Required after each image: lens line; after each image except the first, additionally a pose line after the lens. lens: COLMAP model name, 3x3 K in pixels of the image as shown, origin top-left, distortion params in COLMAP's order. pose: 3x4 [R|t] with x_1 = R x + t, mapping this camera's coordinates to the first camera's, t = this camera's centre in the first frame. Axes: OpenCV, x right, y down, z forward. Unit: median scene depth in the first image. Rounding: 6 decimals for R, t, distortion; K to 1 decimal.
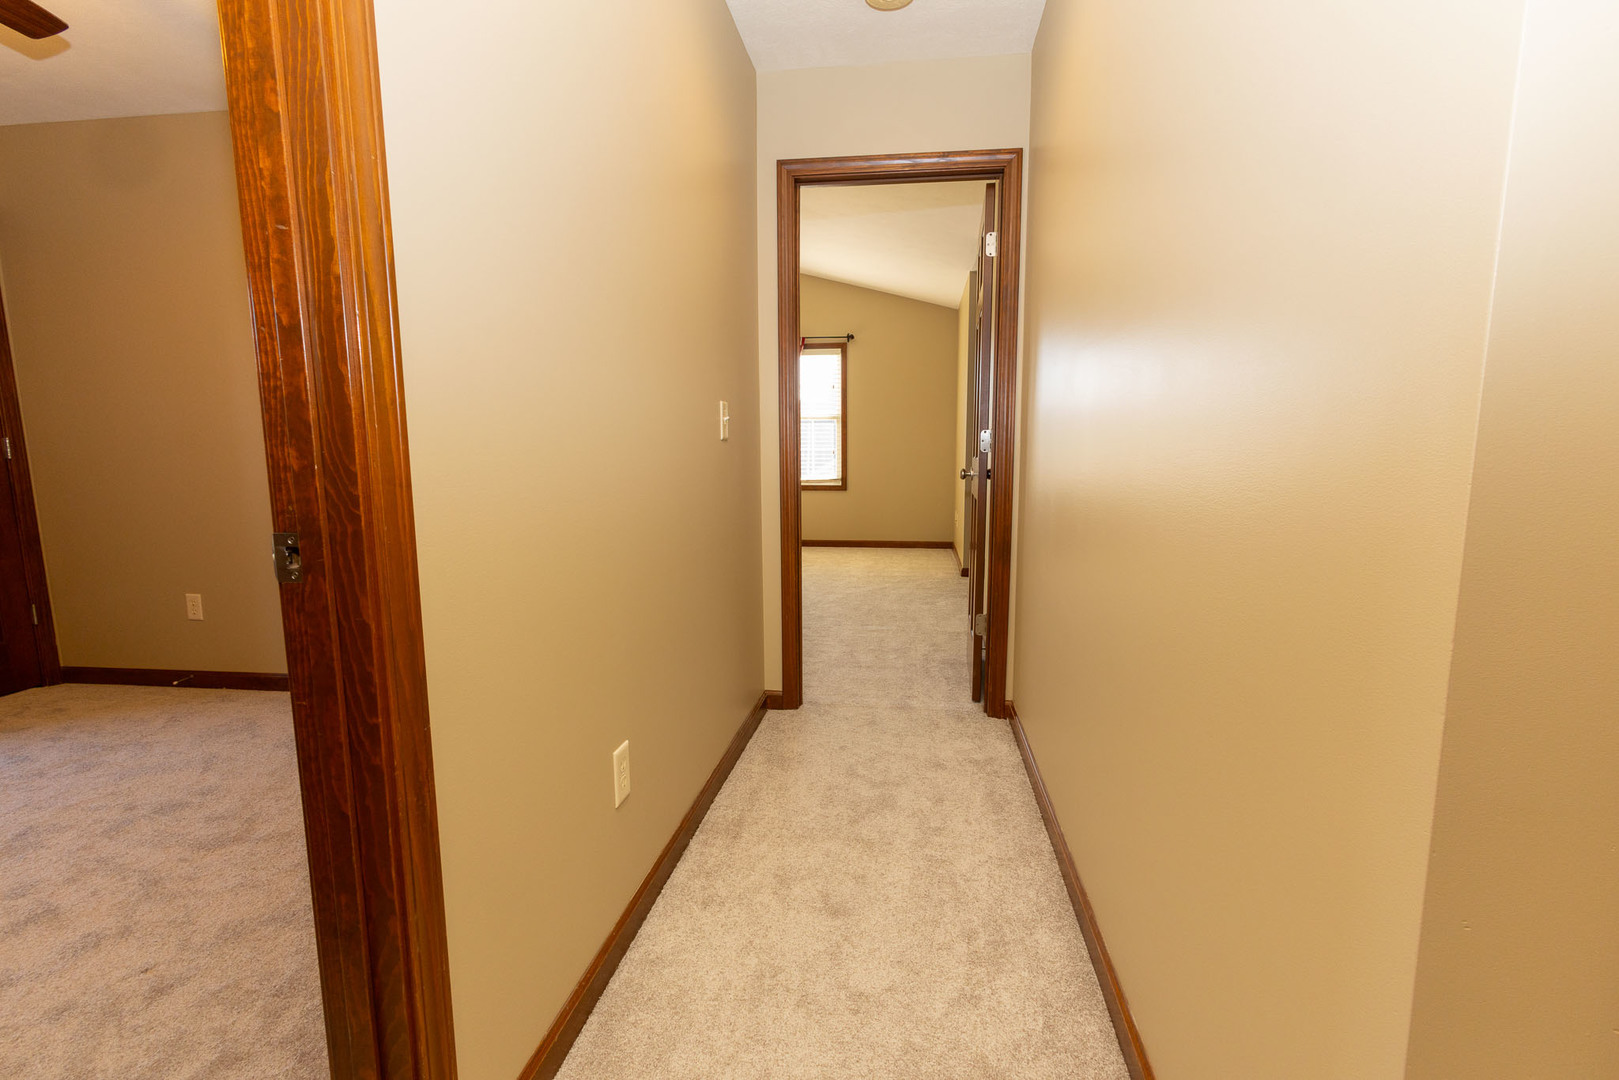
lens RADIAL K [[749.0, 0, 809.5], [0, 749.0, 540.0], [0, 0, 1]] dist [0.001780, 0.001059]
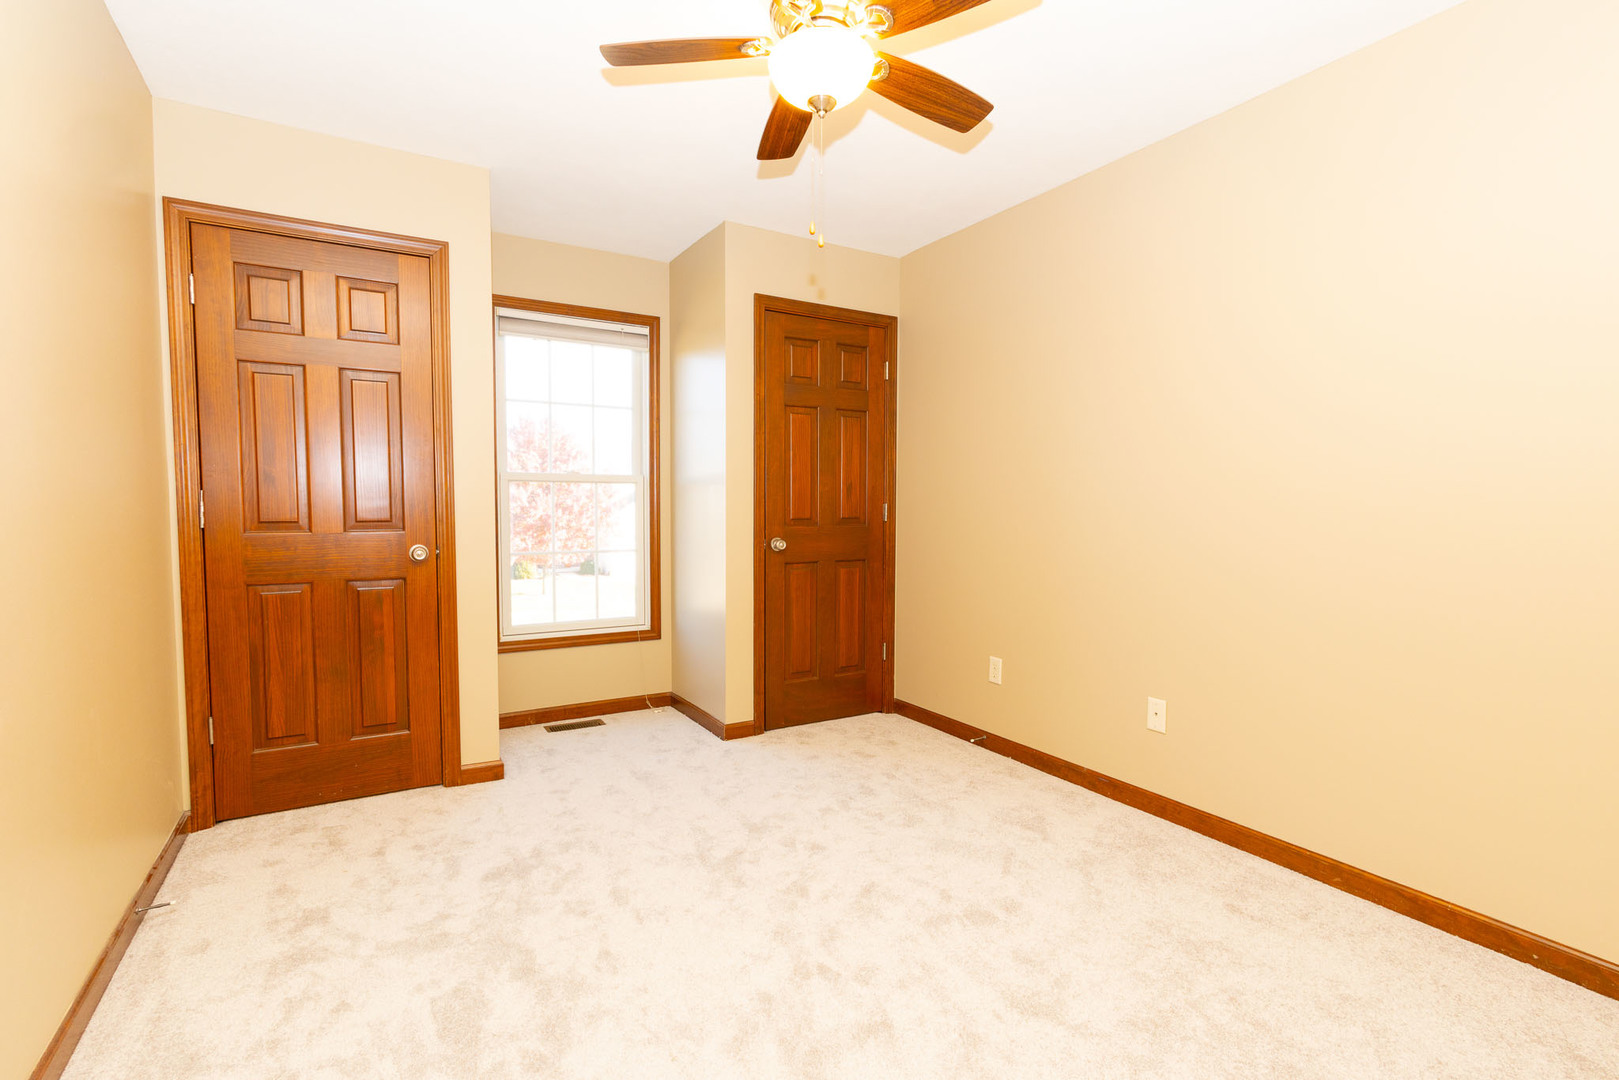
lens RADIAL K [[749.0, 0, 809.5], [0, 749.0, 540.0], [0, 0, 1]] dist [0.001780, 0.001059]
pose [[0.628186, 0.056318, -0.776023, -0.268480], [-0.118541, 0.992661, -0.023918, -0.044269], [0.768980, 0.107016, 0.630251, 0.196252]]
